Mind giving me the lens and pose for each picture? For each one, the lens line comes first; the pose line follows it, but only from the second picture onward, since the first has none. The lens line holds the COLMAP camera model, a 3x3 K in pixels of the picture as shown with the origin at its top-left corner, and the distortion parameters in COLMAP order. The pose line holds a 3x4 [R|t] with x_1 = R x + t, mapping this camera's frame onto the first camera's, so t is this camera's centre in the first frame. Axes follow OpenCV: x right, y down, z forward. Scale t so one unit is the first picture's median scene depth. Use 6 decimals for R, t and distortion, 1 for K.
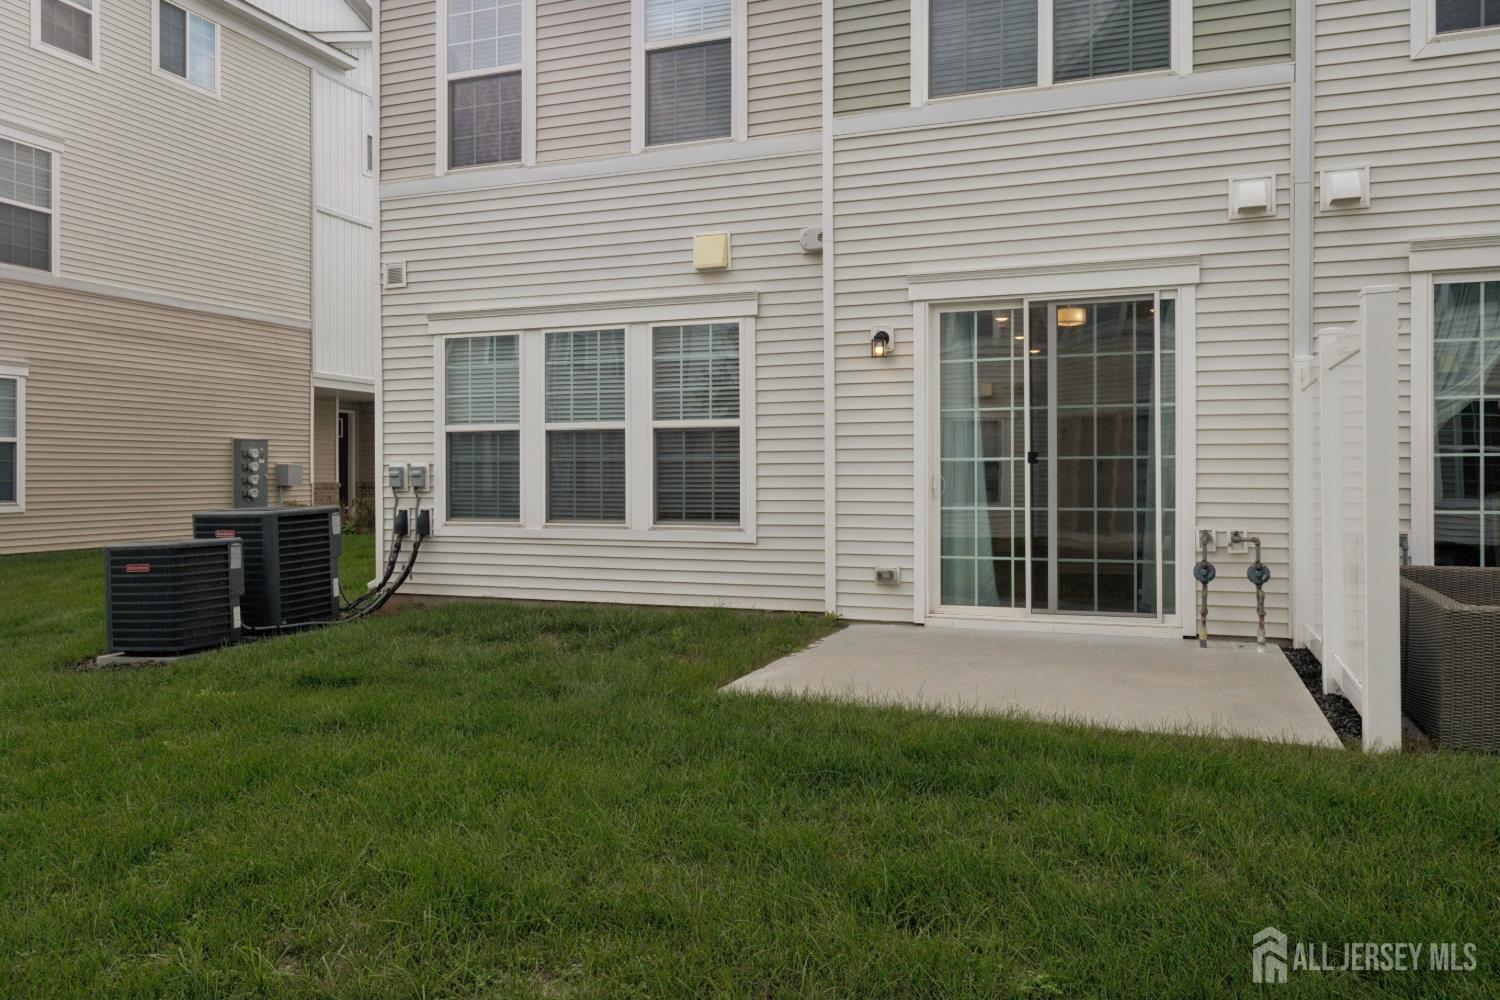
lens RADIAL K [[1115.9, 0, 749.2], [0, 1115.9, 477.3], [0, 0, 1]] dist [-0.000579, -0.000176]
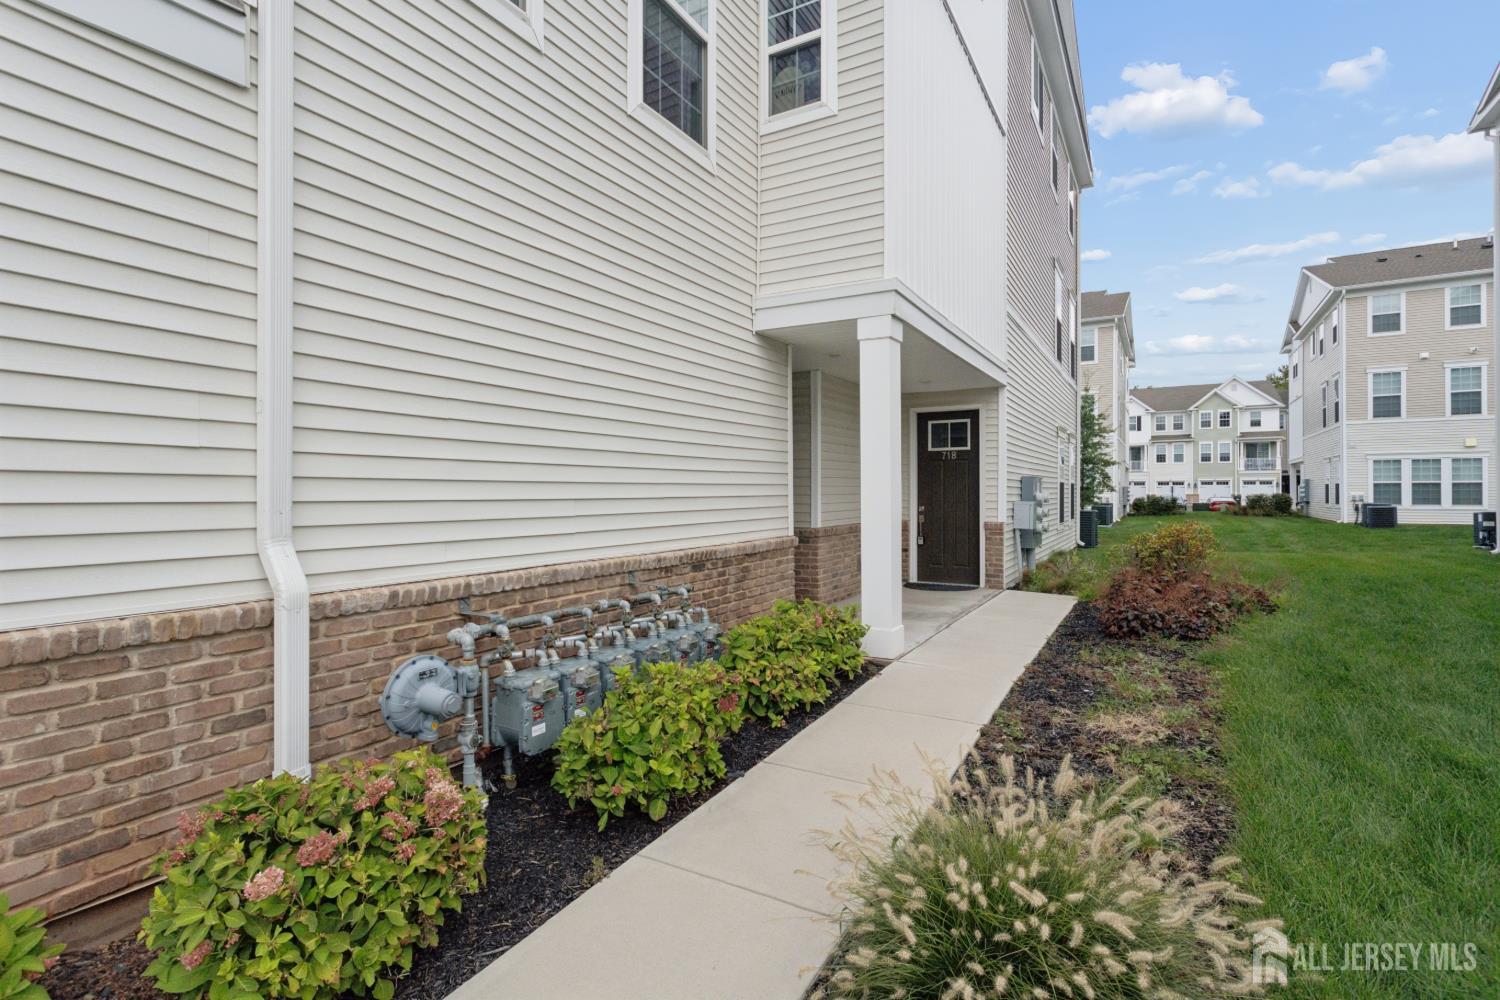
lens RADIAL K [[725.0, 0, 750.0], [0, 725.0, 500.0], [0, 0, 1]] dist [-0.000090, 0.013372]
pose [[0.987205, 0.002548, -0.159433, -2.279549], [-0.001096, 0.999957, 0.009196, 0.000942], [0.159450, -0.008904, 0.987166, -2.179693]]
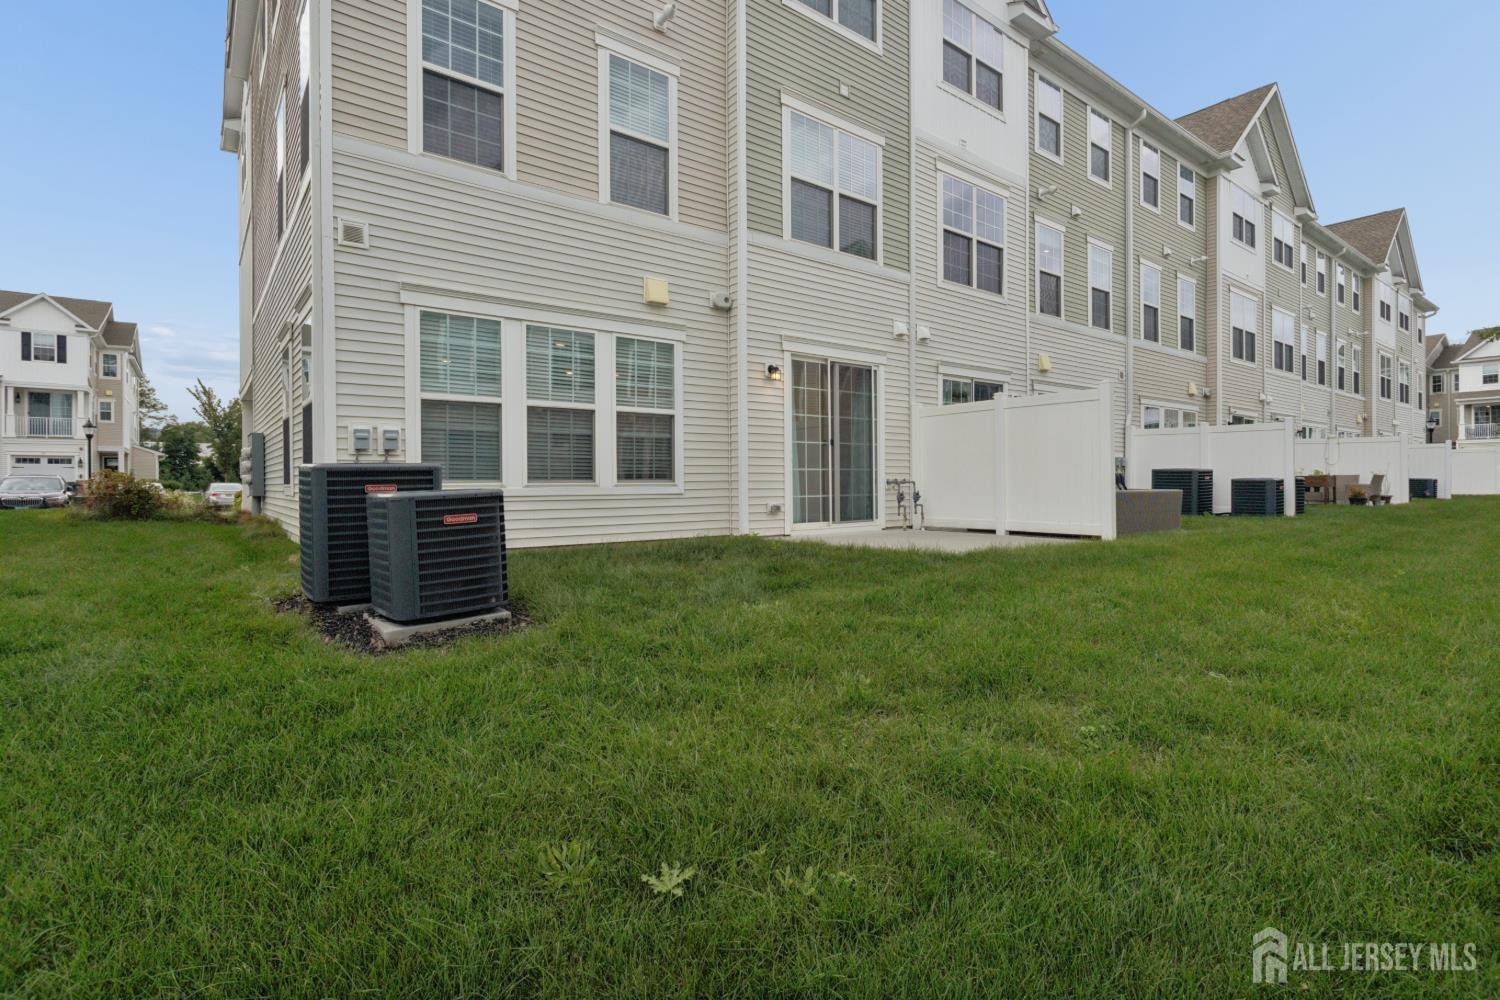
lens RADIAL K [[738.2, 0, 750.3], [0, 738.2, 478.4], [0, 0, 1]] dist [-0.000510, 0.000097]
pose [[0.503301, 0.003418, 0.864104, -0.779114], [0.004189, 0.999971, -0.006396, 0.044372], [-0.864101, 0.006839, 0.503272, 0.412075]]
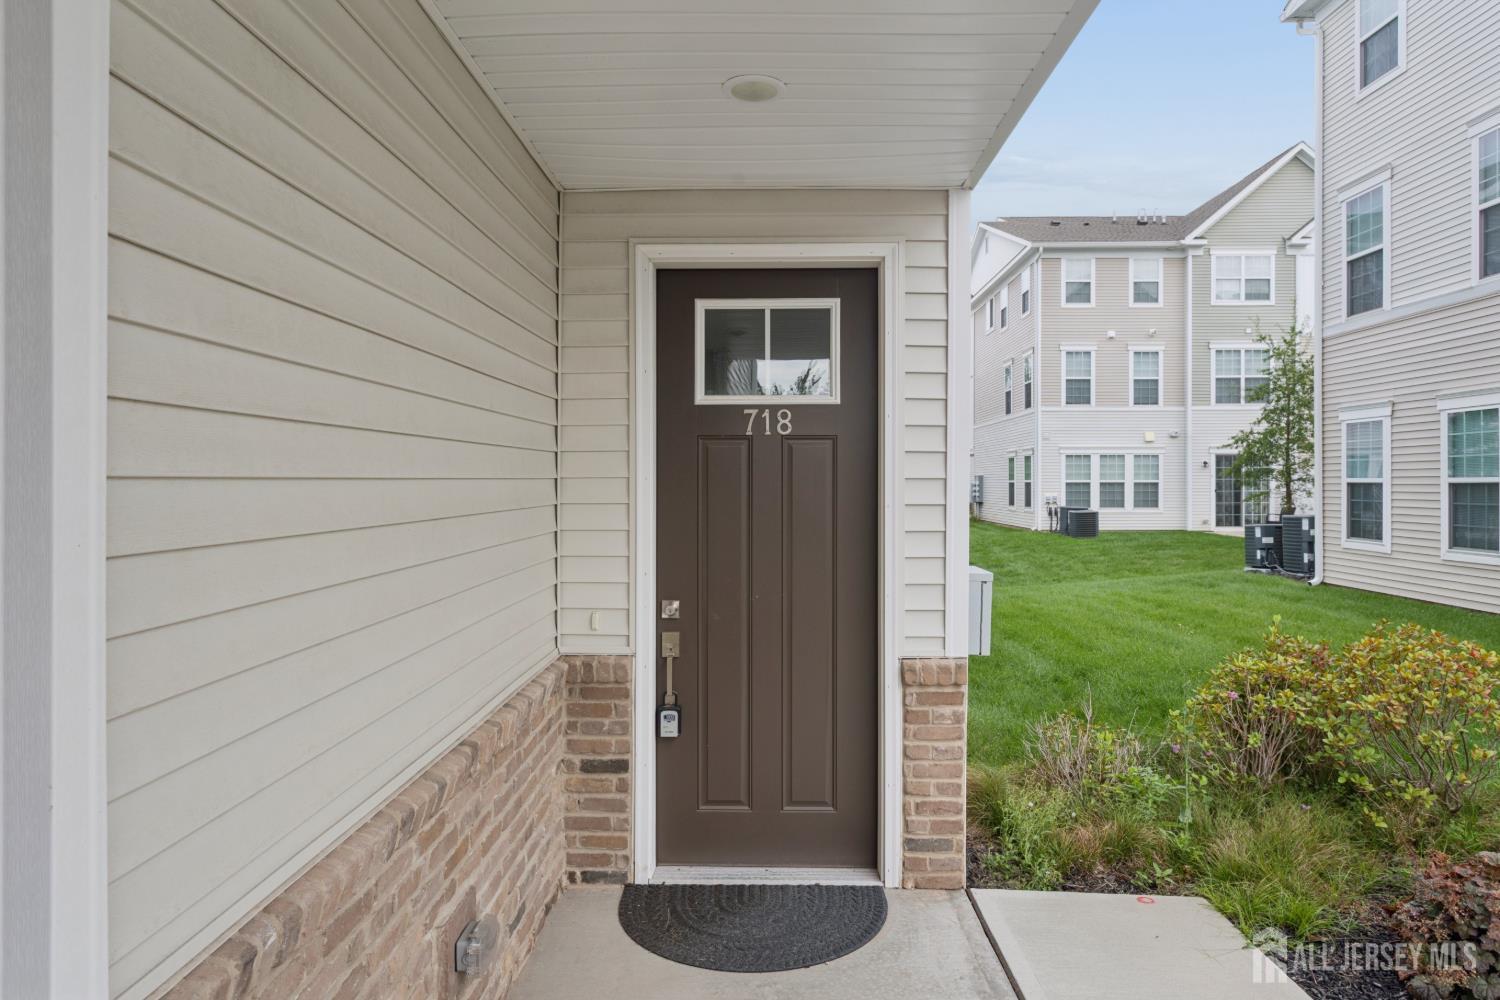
lens RADIAL K [[917.9, 0, 754.0], [0, 917.9, 481.1], [0, 0, 1]] dist [-0.001069, 0.000134]
pose [[0.942525, 0.004031, 0.334111, -2.295404], [-0.002537, 0.999985, -0.004908, -0.028236], [-0.334126, 0.003778, 0.942521, -1.450322]]
